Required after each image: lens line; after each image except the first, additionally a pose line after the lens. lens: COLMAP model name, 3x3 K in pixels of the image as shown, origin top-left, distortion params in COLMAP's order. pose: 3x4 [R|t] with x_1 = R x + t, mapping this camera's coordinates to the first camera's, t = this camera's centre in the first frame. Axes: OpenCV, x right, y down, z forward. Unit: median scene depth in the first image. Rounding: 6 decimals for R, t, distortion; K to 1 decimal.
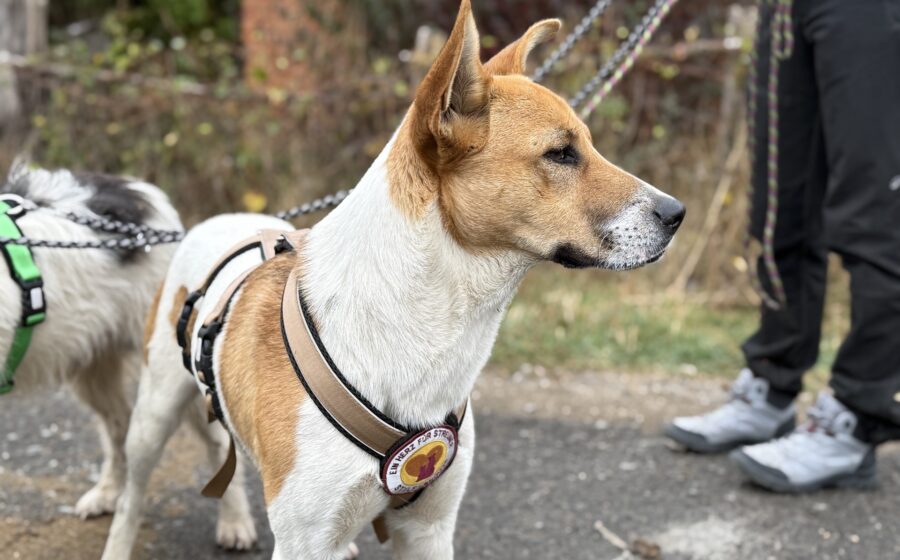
lens RADIAL K [[1118.6, 0, 451.6], [0, 1118.6, 283.5], [0, 0, 1]] dist [0.136126, -0.215359]
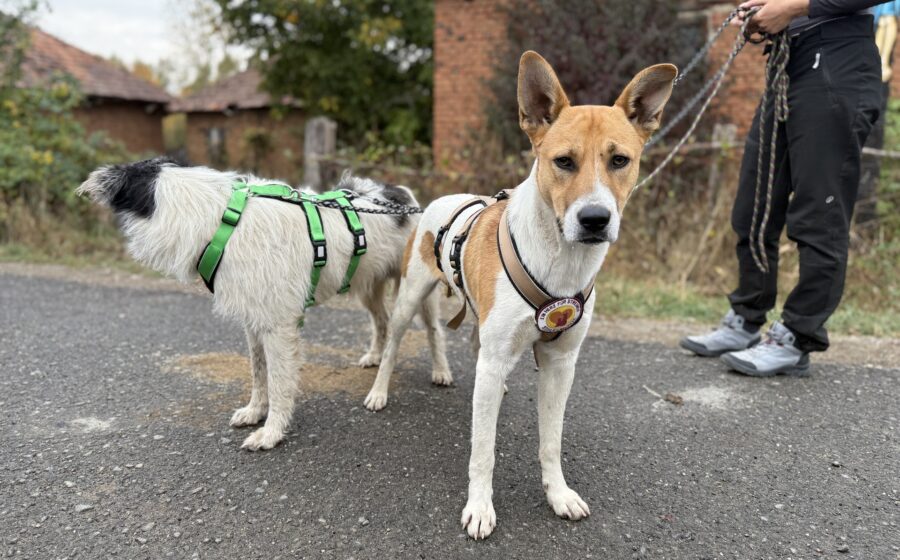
lens RADIAL K [[622.9, 0, 454.0], [0, 622.9, 282.4], [0, 0, 1]] dist [0.094959, -0.165989]
pose [[0.990394, 0.029038, -0.135193, -0.029928], [-0.031702, 0.999343, -0.017589, 0.065715], [0.134593, 0.021706, 0.990663, -0.014317]]
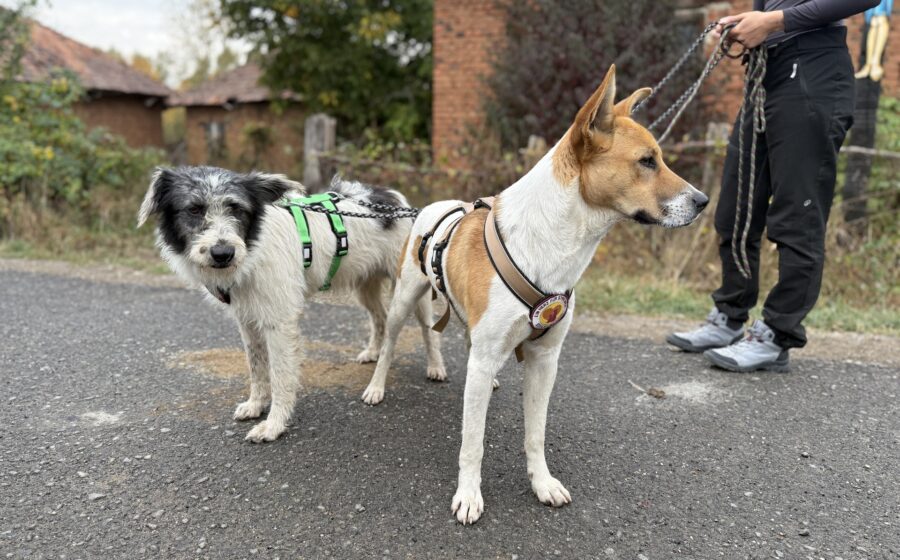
lens RADIAL K [[621.8, 0, 458.6], [0, 621.8, 284.0], [0, 0, 1]] dist [0.095222, -0.163414]
pose [[0.991276, 0.031343, -0.128024, -0.017190], [-0.032307, 0.999463, -0.005457, 0.058364], [0.127784, 0.009545, 0.991756, -0.046515]]
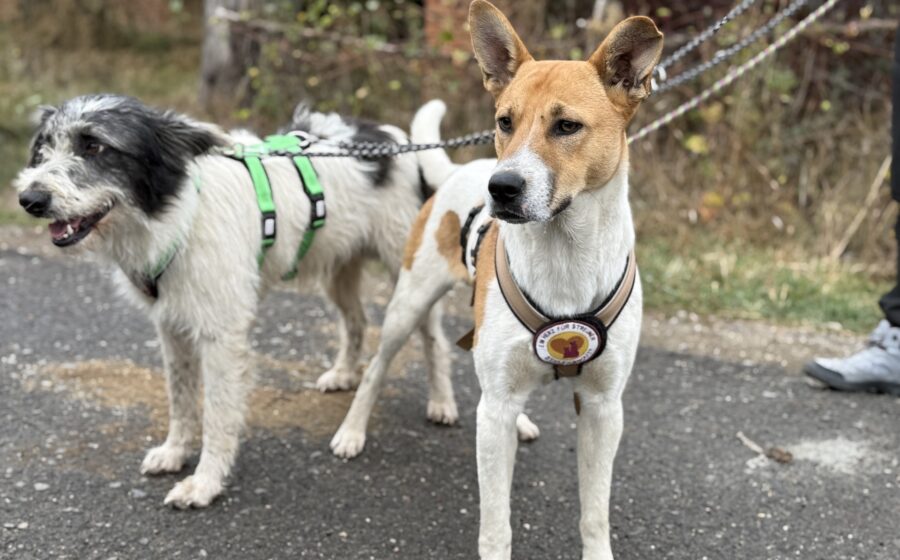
lens RADIAL K [[1125.8, 0, 444.2], [0, 1125.8, 262.0], [0, 0, 1]] dist [0.103911, -0.071950]
pose [[0.988397, 0.066903, -0.136366, -0.022831], [-0.064820, 0.997703, 0.019666, 0.023730], [0.137369, -0.010598, 0.990463, -0.194506]]
